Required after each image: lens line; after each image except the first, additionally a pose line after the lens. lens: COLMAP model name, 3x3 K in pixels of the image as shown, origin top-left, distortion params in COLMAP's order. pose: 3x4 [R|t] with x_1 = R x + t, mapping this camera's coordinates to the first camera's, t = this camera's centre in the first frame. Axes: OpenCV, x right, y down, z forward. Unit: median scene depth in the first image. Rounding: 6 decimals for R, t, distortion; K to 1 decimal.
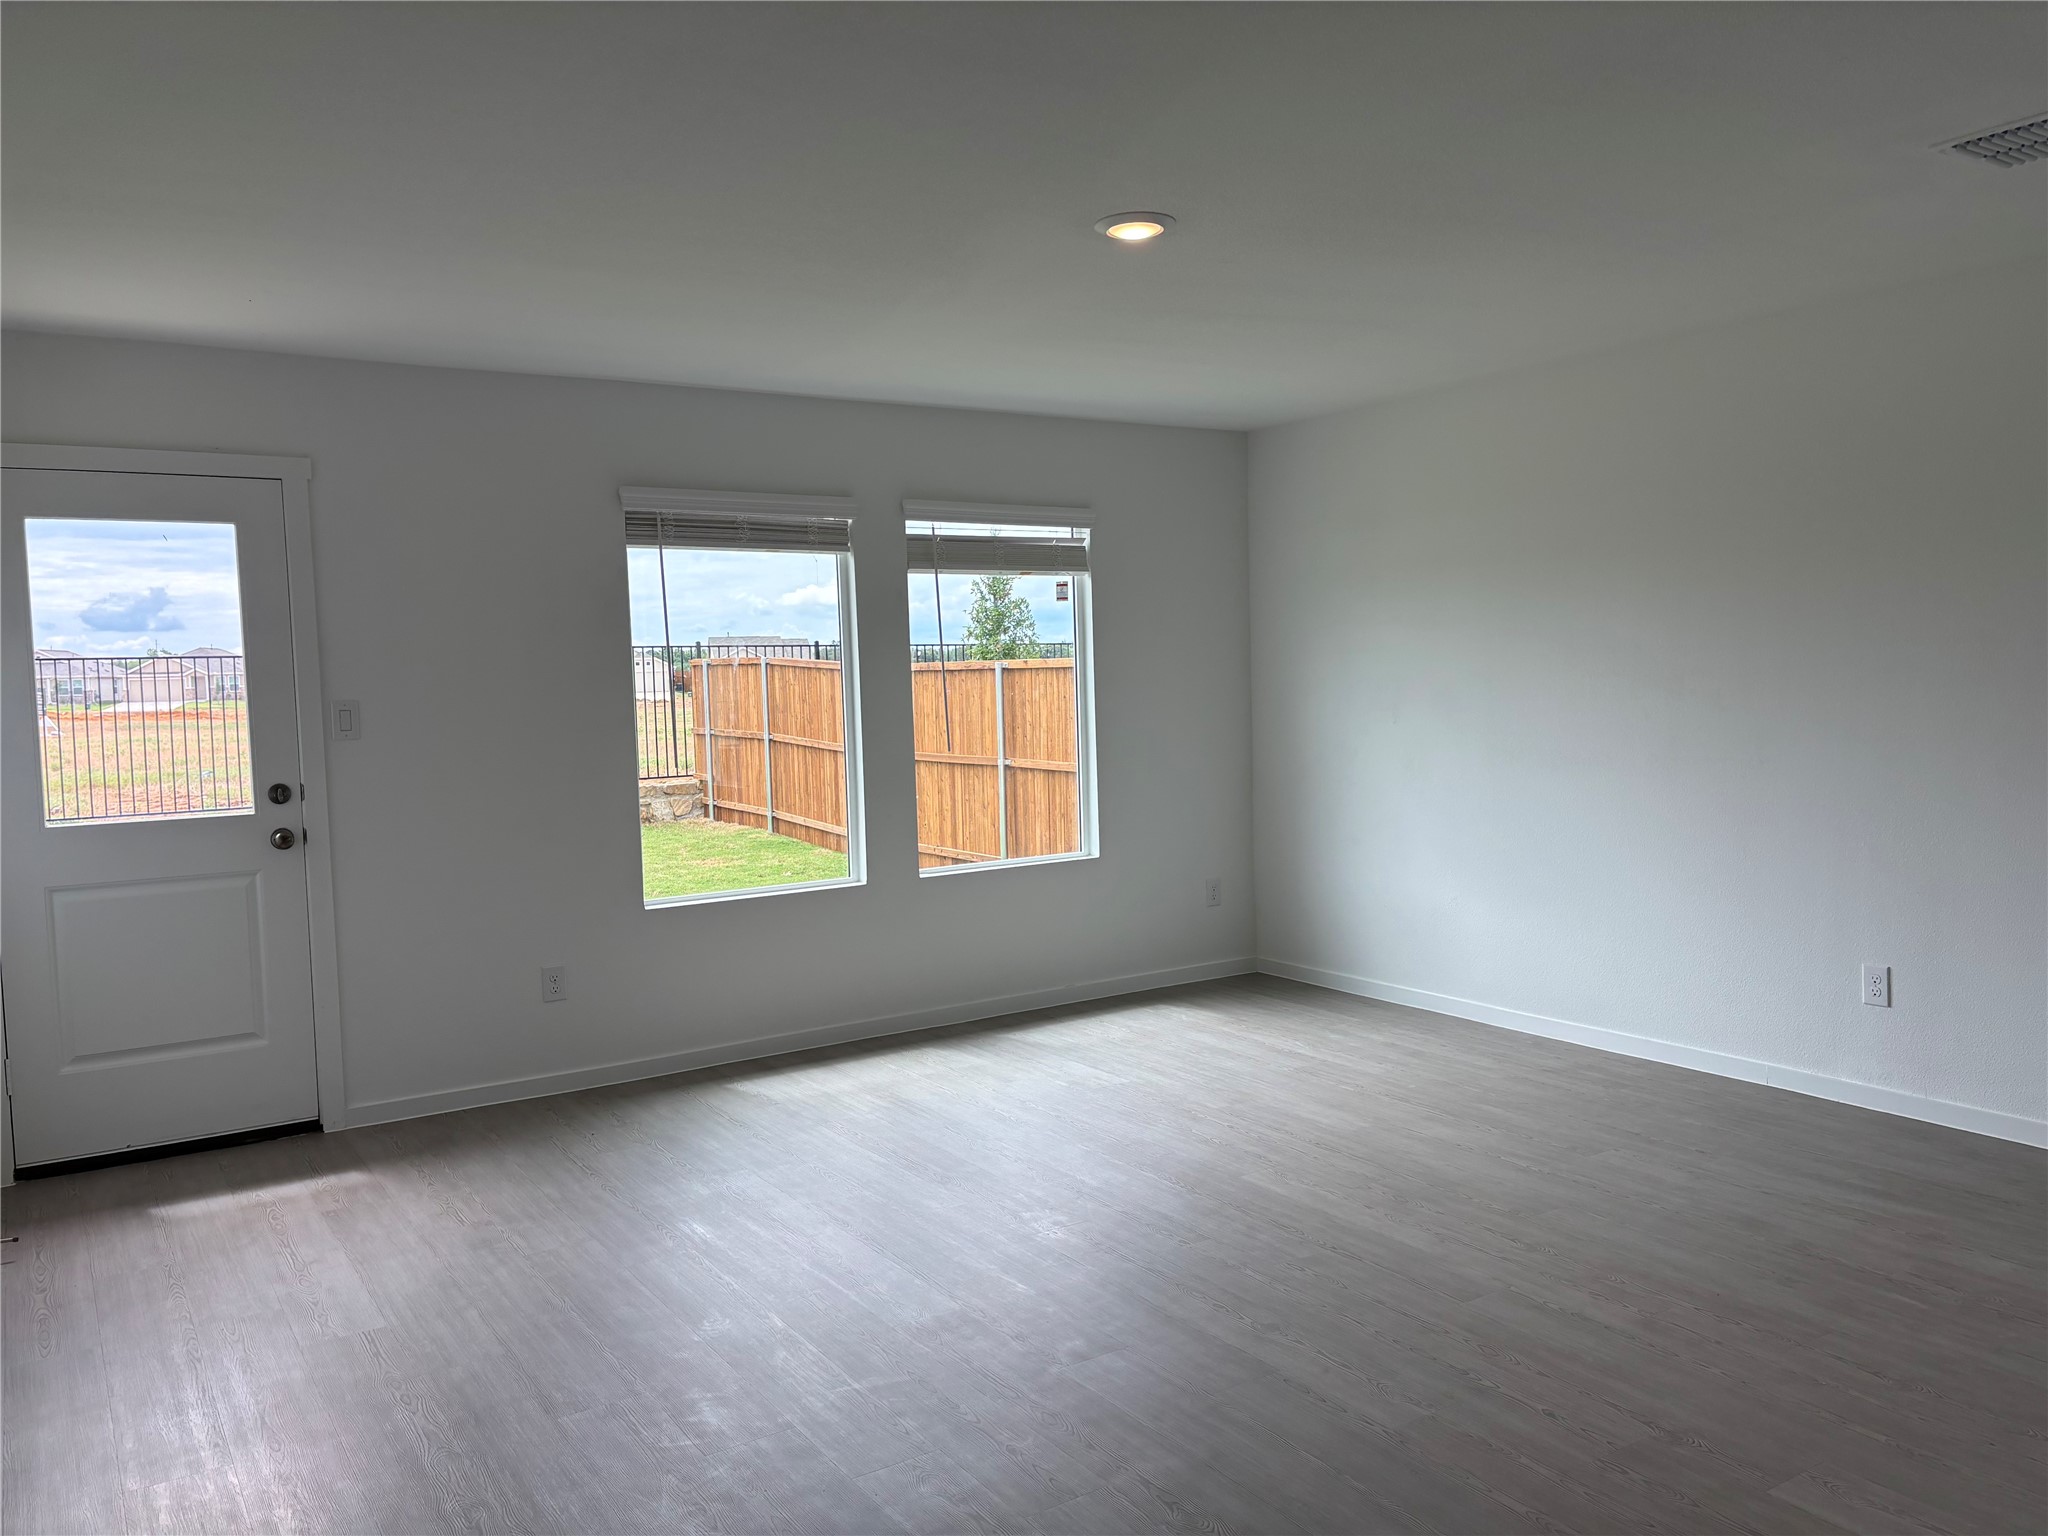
lens RADIAL K [[1547.5, 0, 1027.5], [0, 1547.5, 764.4], [0, 0, 1]] dist [0.062143, -0.080770]
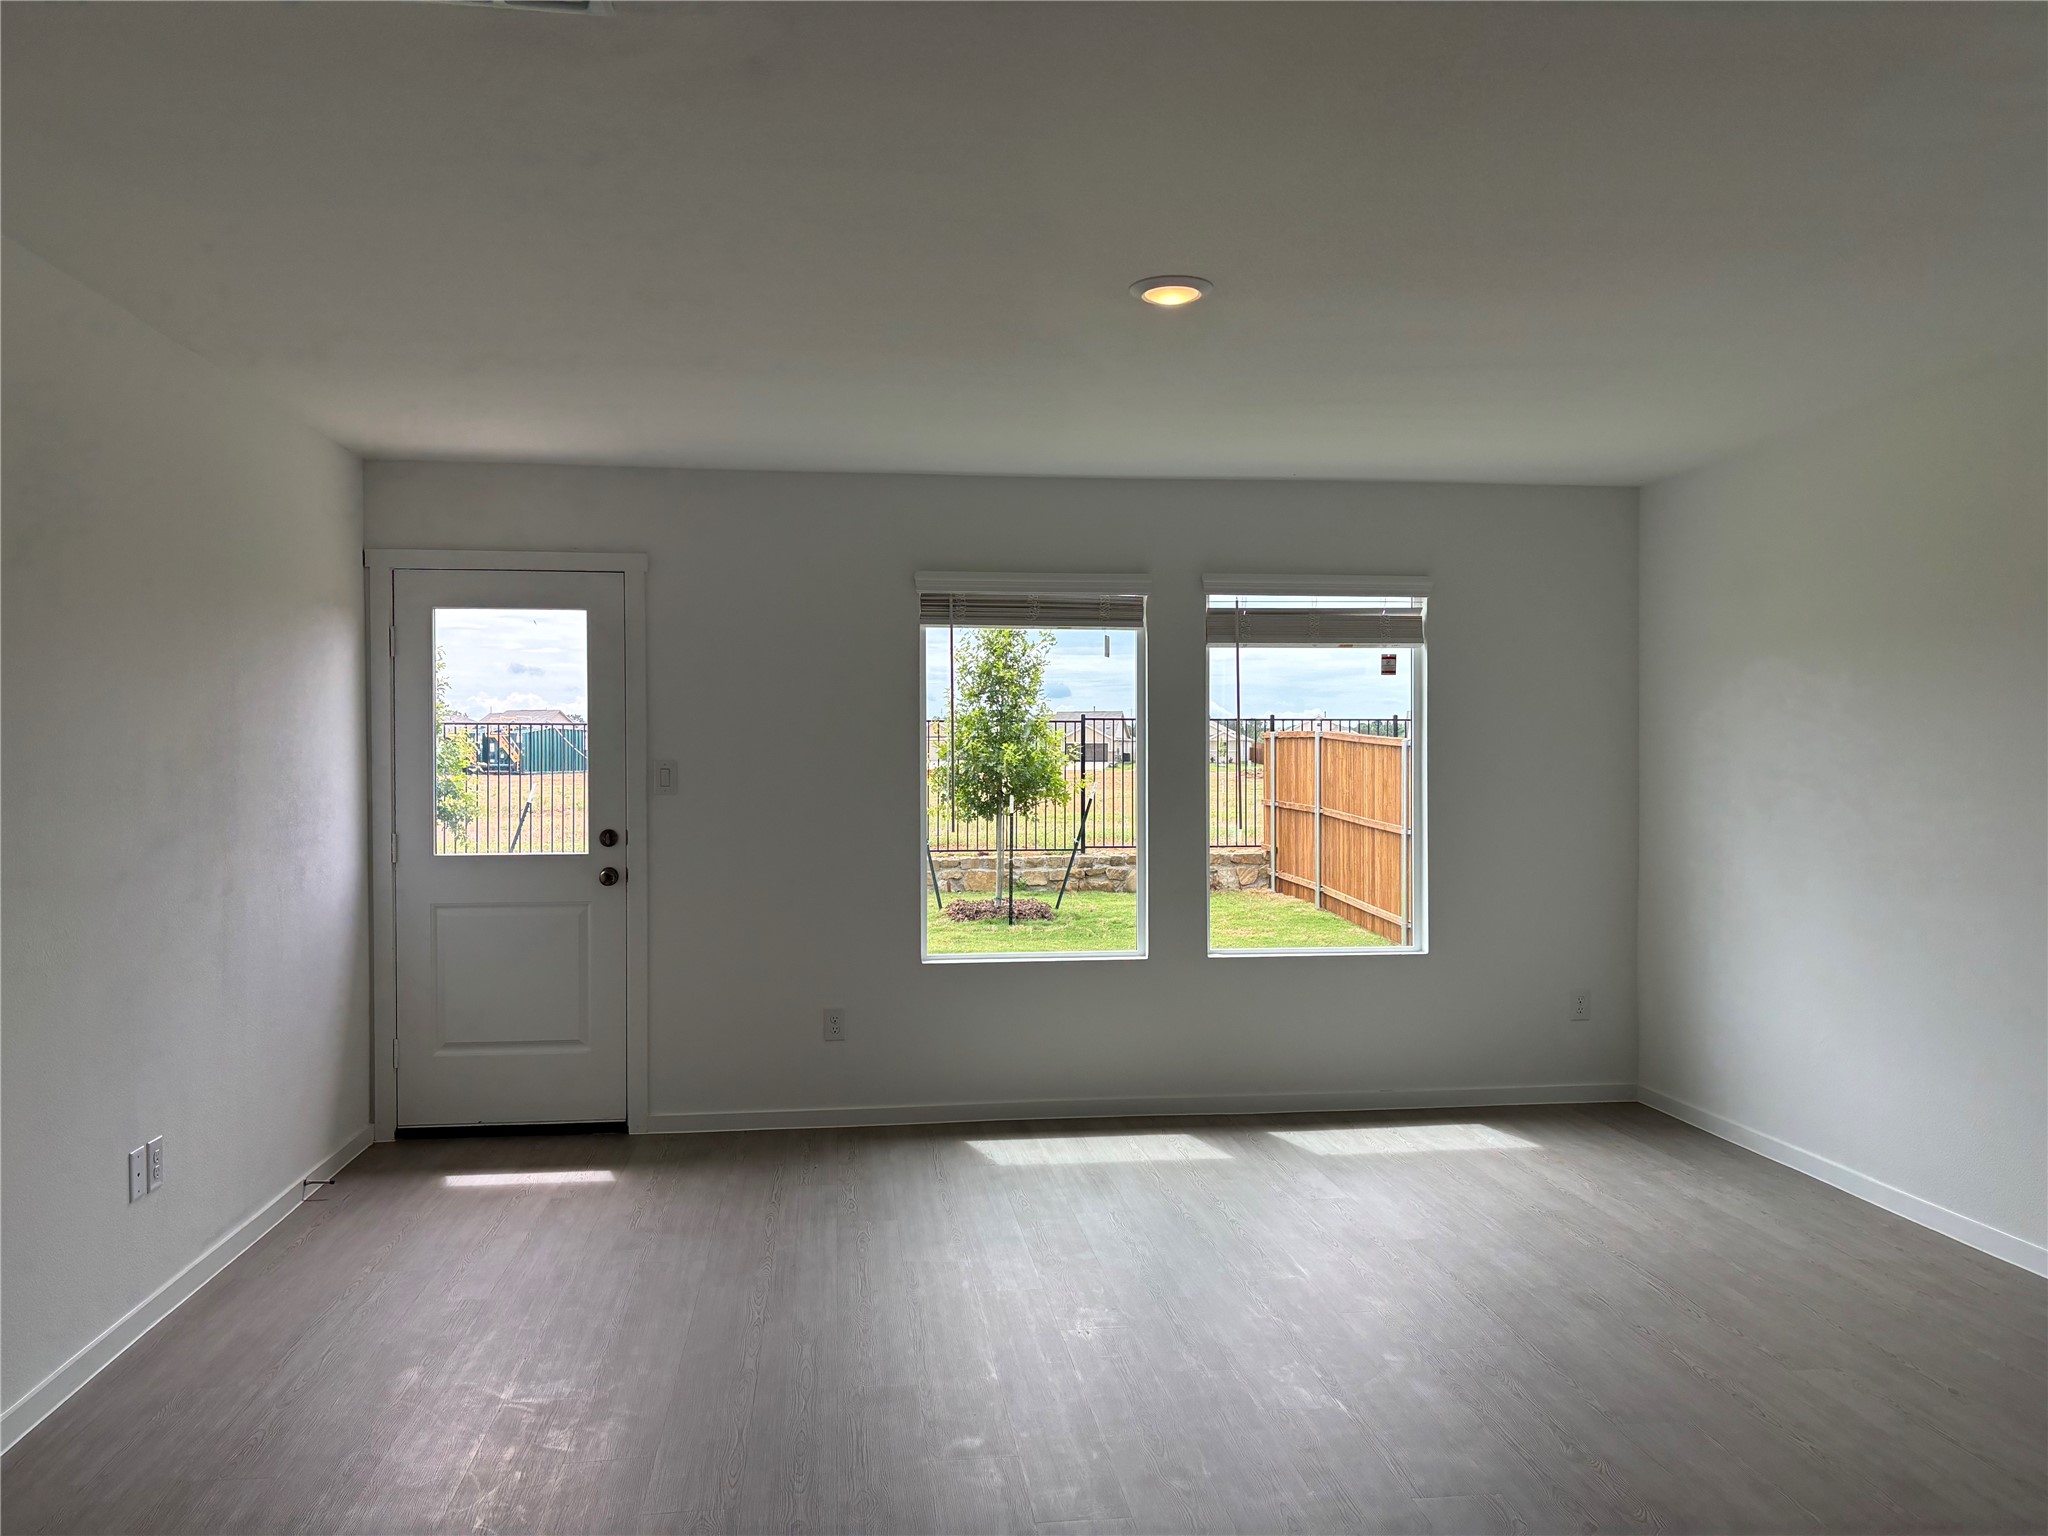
lens RADIAL K [[1547.5, 0, 1027.5], [0, 1547.5, 764.4], [0, 0, 1]] dist [0.062143, -0.080770]
pose [[0.897539, 0.028219, -0.440031, 0.239824], [-0.048655, 0.998194, -0.035229, -0.008049], [0.438242, 0.053030, 0.897291, 0.061865]]
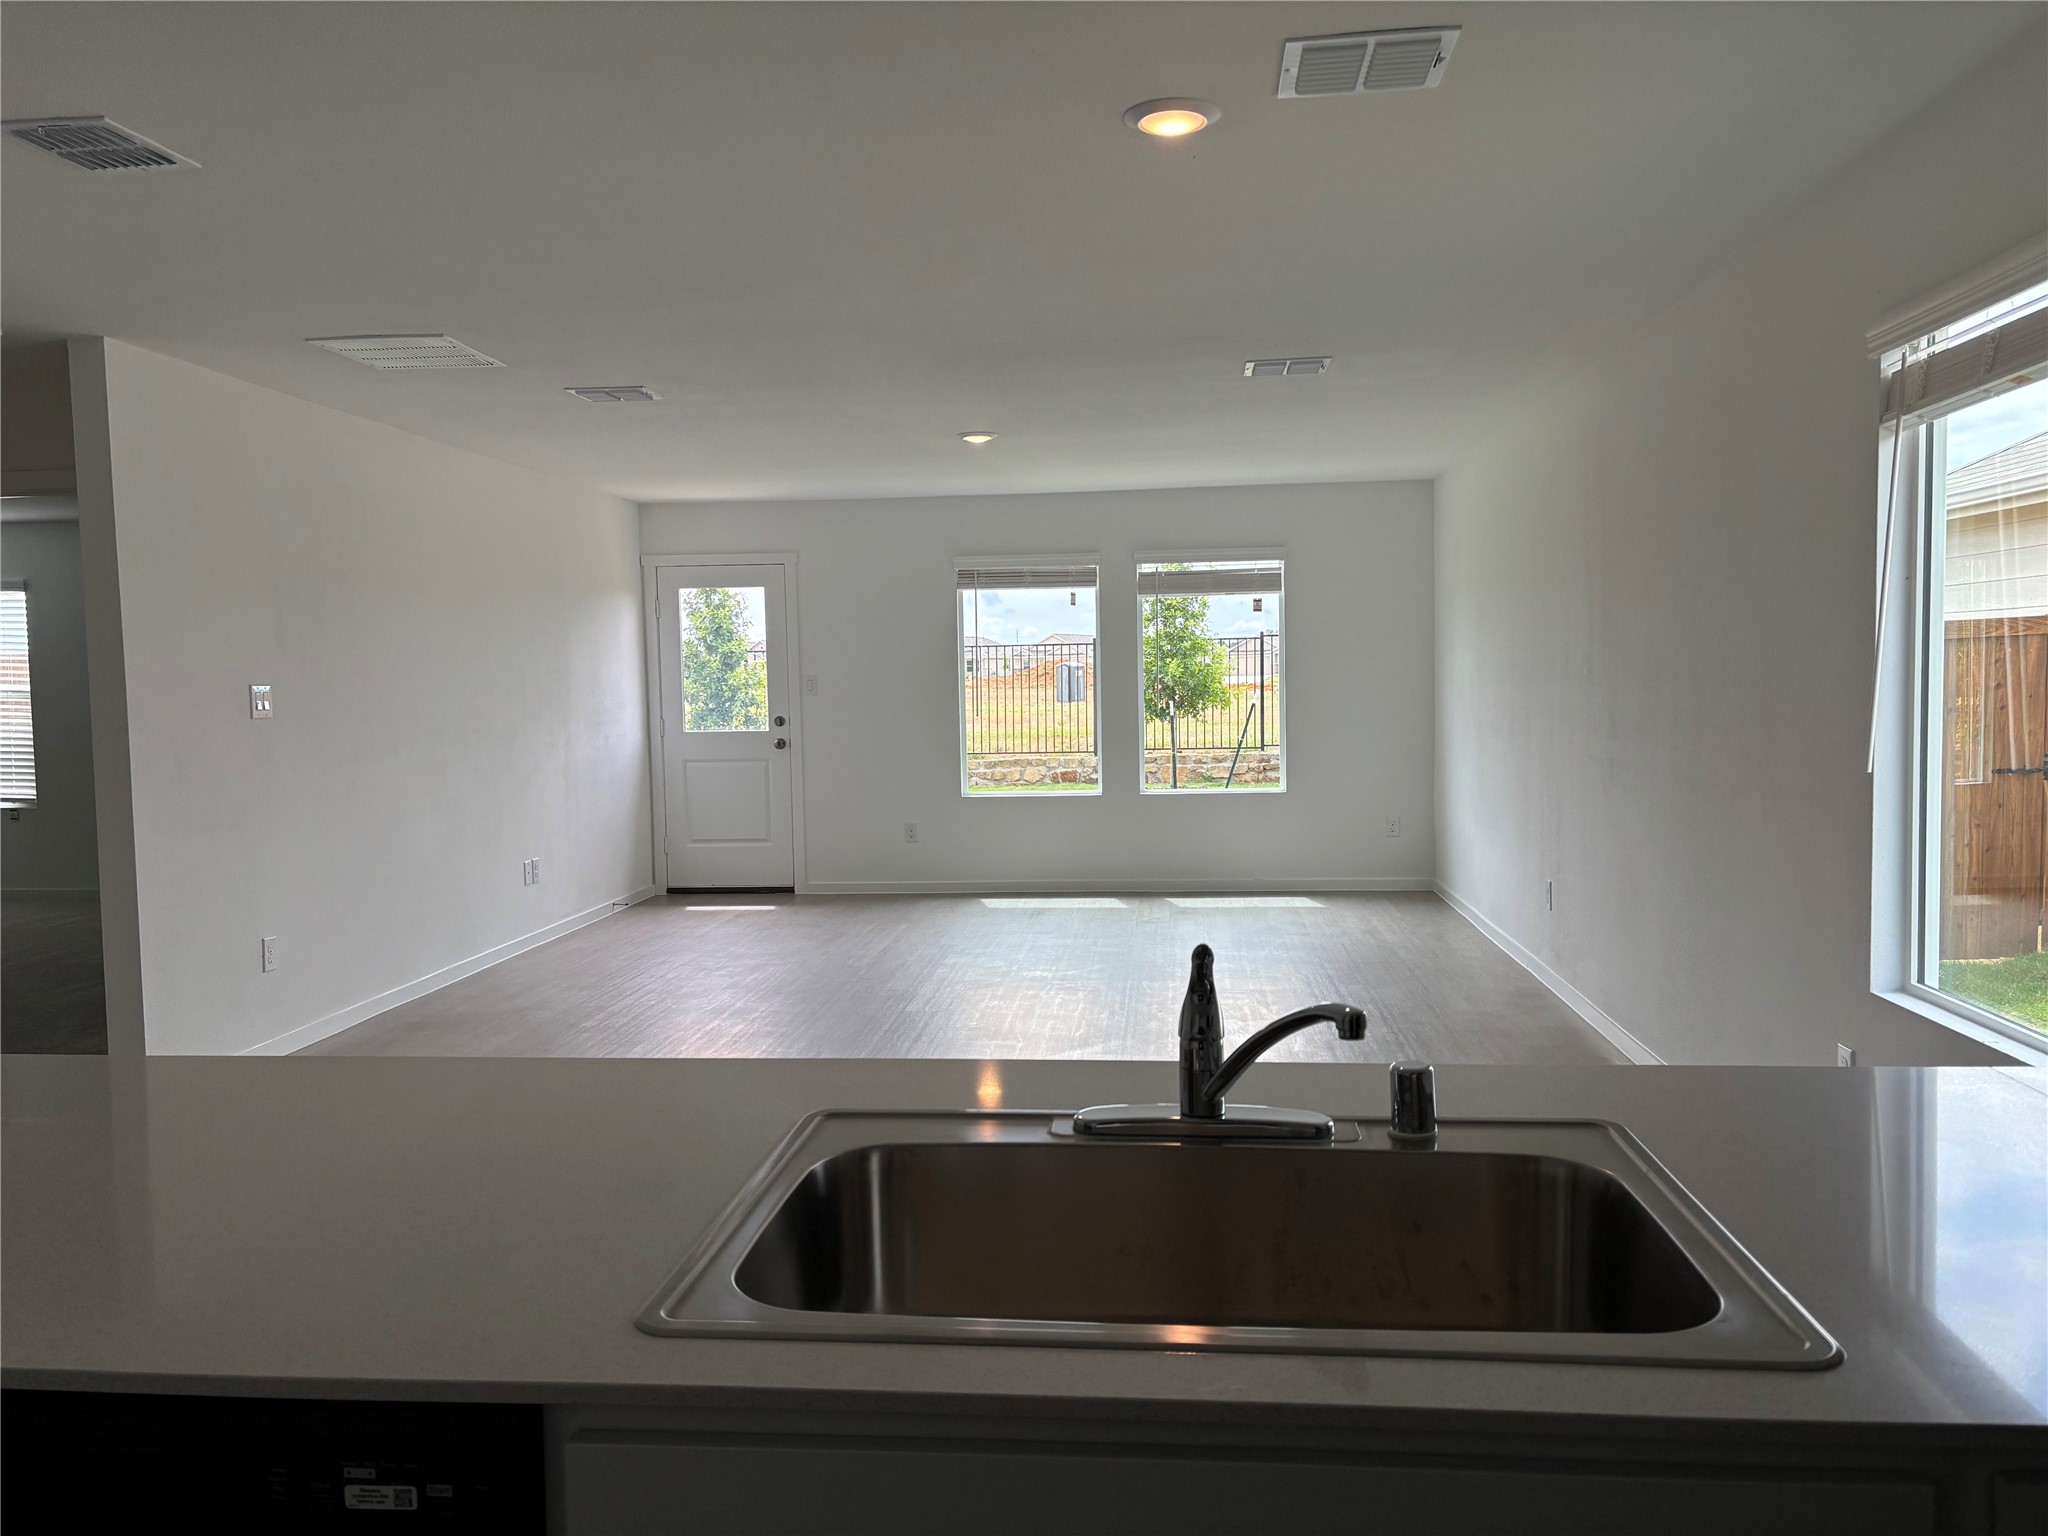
lens RADIAL K [[1567.0, 0, 1025.9], [0, 1567.0, 764.3], [0, 0, 1]] dist [0.104192, -0.157246]
pose [[0.778318, 0.046874, -0.626119, 0.776802], [-0.038115, 0.998898, 0.027401, 0.004731], [0.626713, 0.002538, 0.779246, -0.281821]]
